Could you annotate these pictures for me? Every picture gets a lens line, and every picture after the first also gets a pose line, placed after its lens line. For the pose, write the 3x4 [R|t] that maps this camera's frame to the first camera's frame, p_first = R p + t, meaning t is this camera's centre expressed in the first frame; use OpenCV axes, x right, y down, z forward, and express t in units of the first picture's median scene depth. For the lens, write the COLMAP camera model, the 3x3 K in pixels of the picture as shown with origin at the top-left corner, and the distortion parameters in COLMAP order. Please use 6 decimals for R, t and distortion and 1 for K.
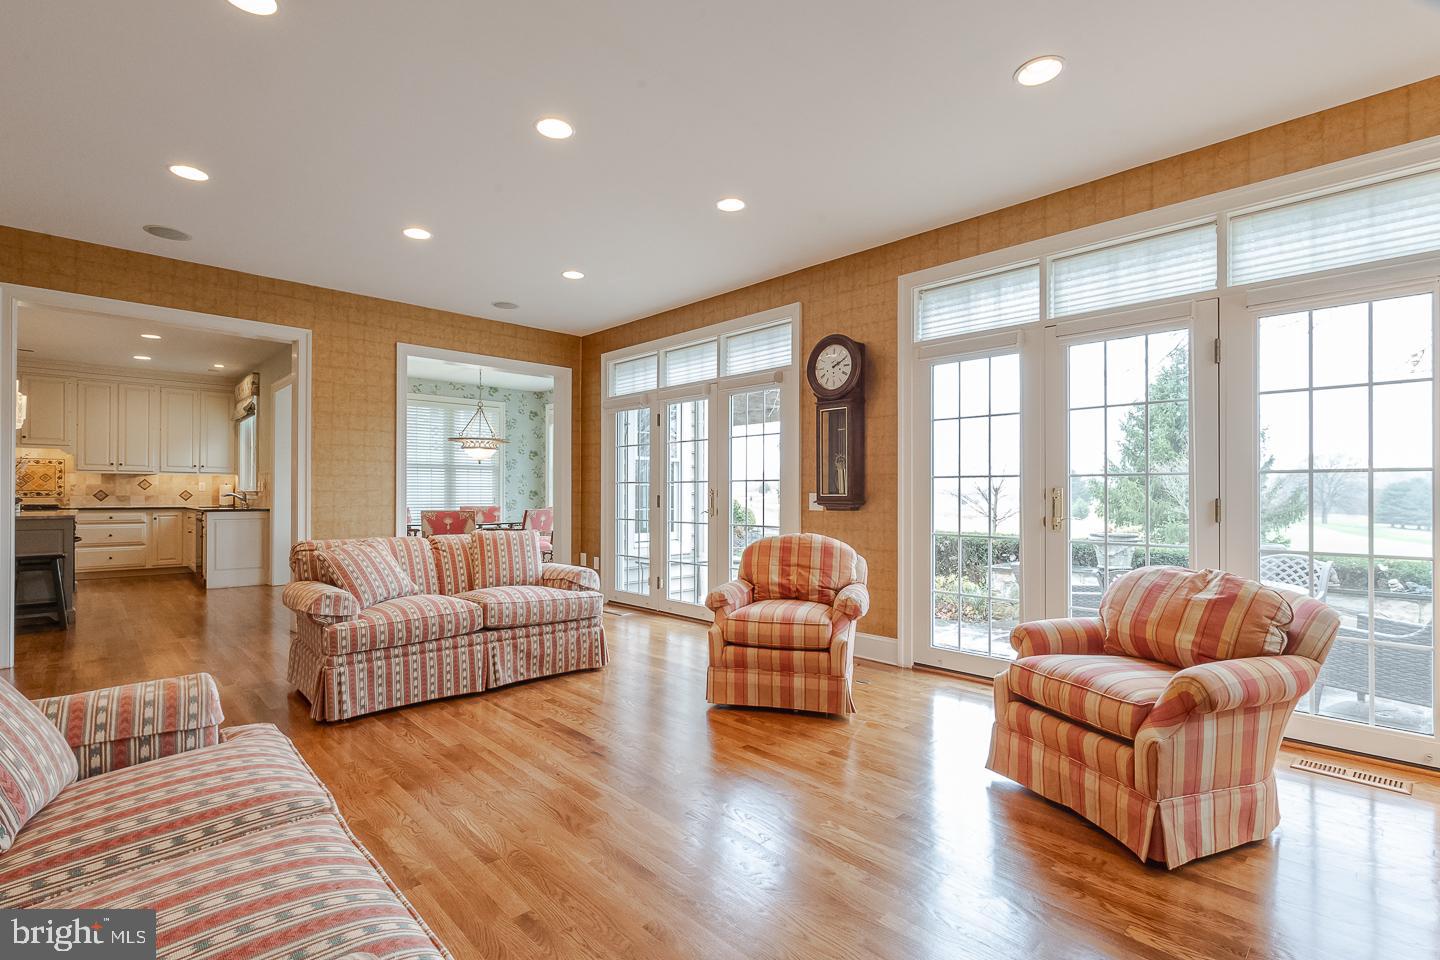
lens RADIAL K [[672.3, 0, 715.4], [0, 672.3, 491.4], [0, 0, 1]] dist [-0.003018, -0.000600]
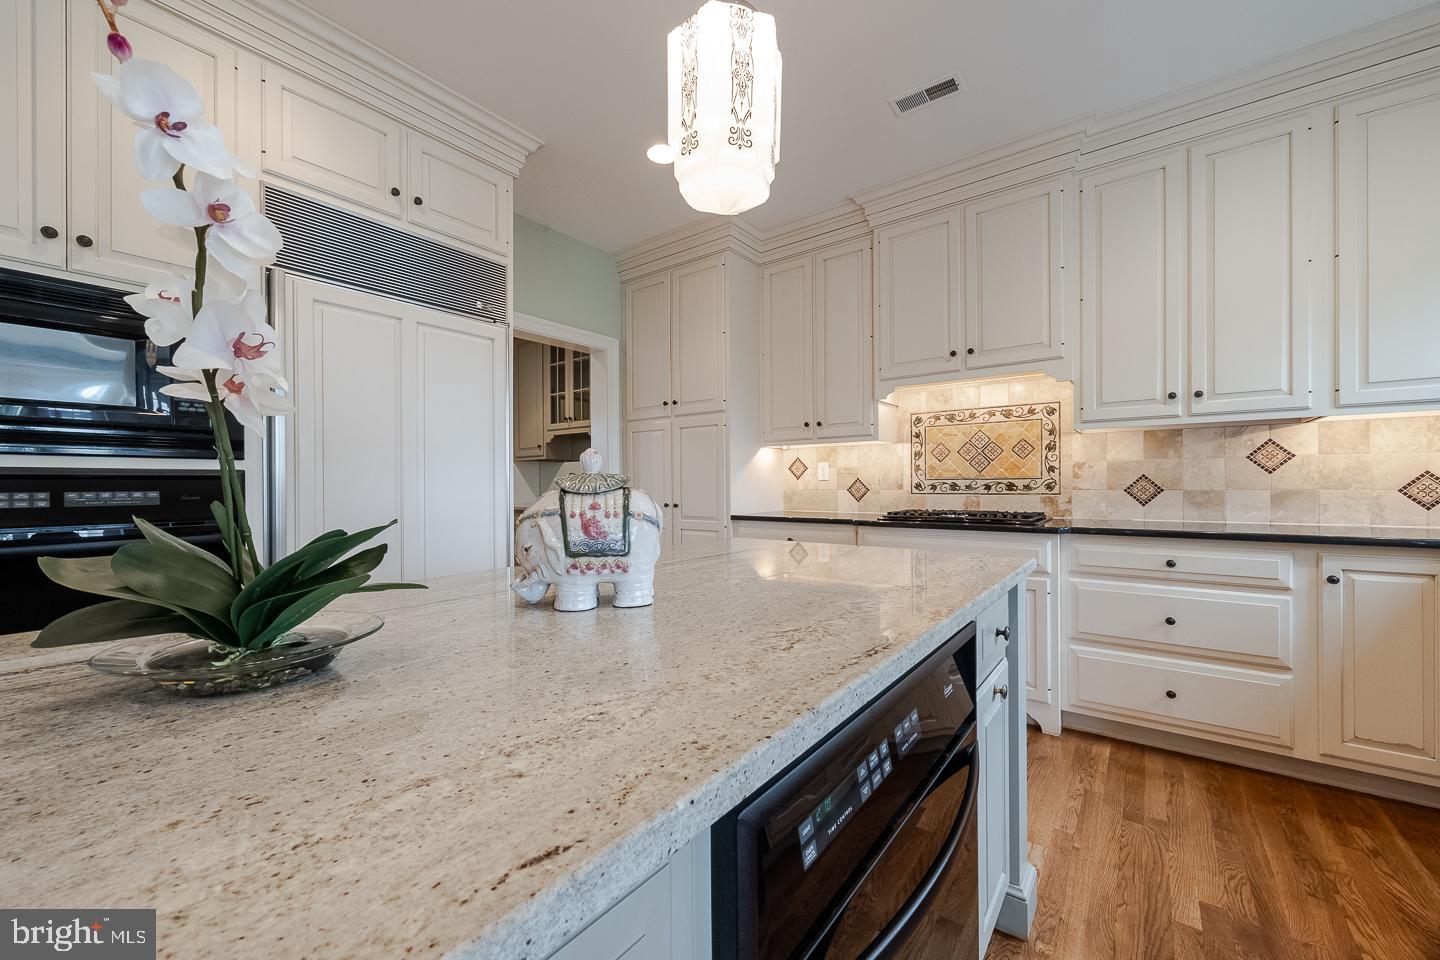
lens RADIAL K [[556.3, 0, 723.0], [0, 556.3, 485.9], [0, 0, 1]] dist [-0.001503, -0.000165]
pose [[0.161746, -0.001342, -0.986832, -0.660970], [0.010375, 0.999946, 0.000340, 0.001312], [0.986778, -0.010294, 0.161751, 0.731499]]
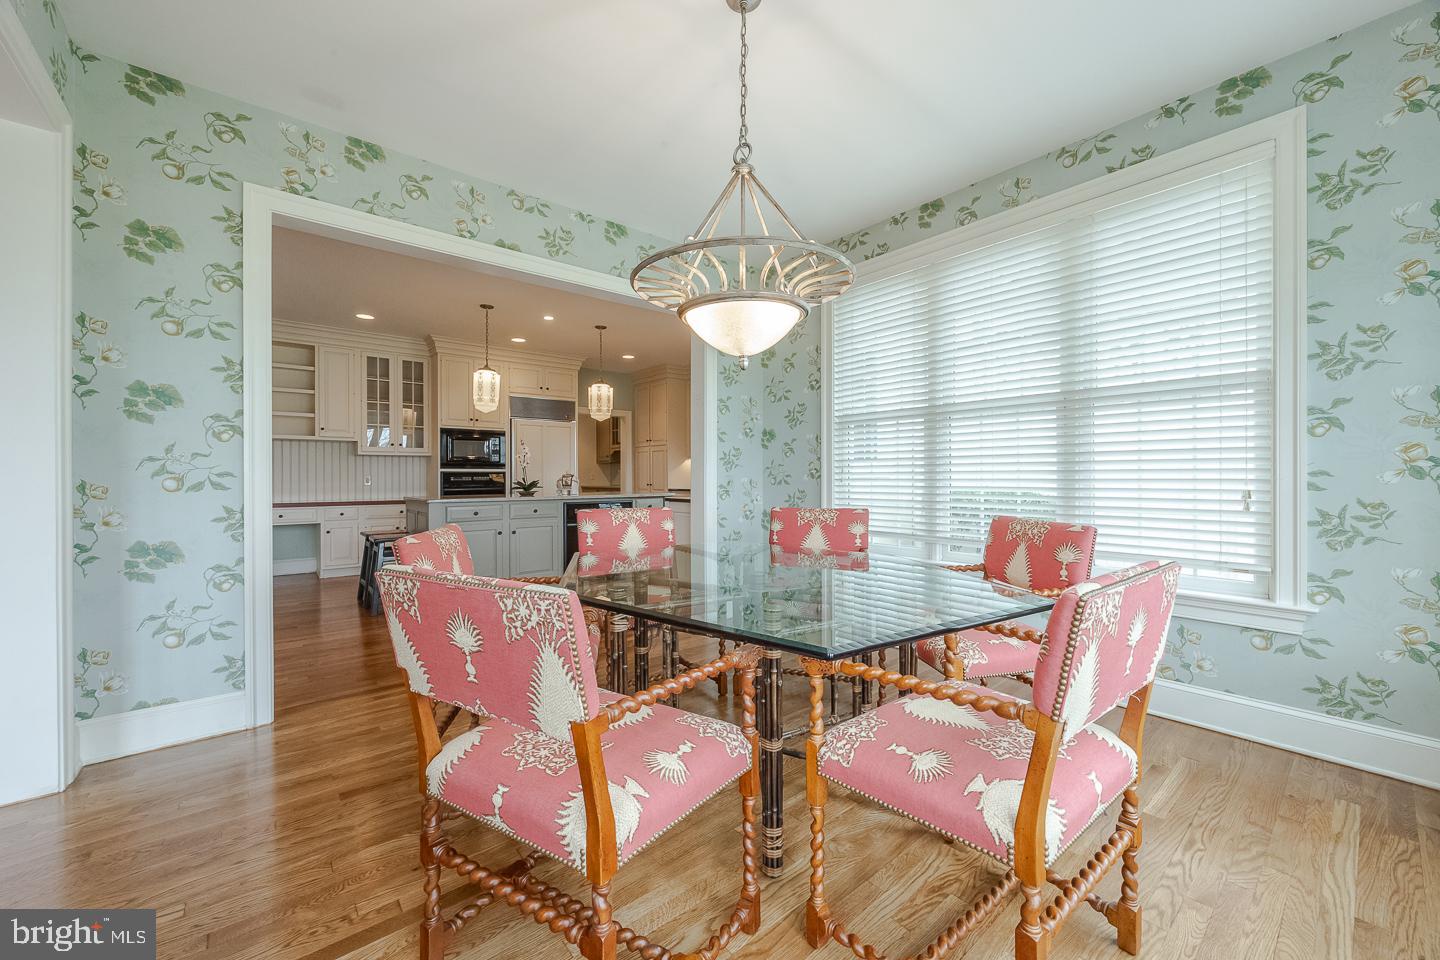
lens RADIAL K [[556.3, 0, 723.0], [0, 556.3, 485.9], [0, 0, 1]] dist [-0.001503, -0.000165]
pose [[-0.058768, 0.015379, -0.998153, -0.112578], [0.005599, 0.999871, 0.015076, 0.004077], [0.998256, -0.004703, -0.058847, 0.949200]]
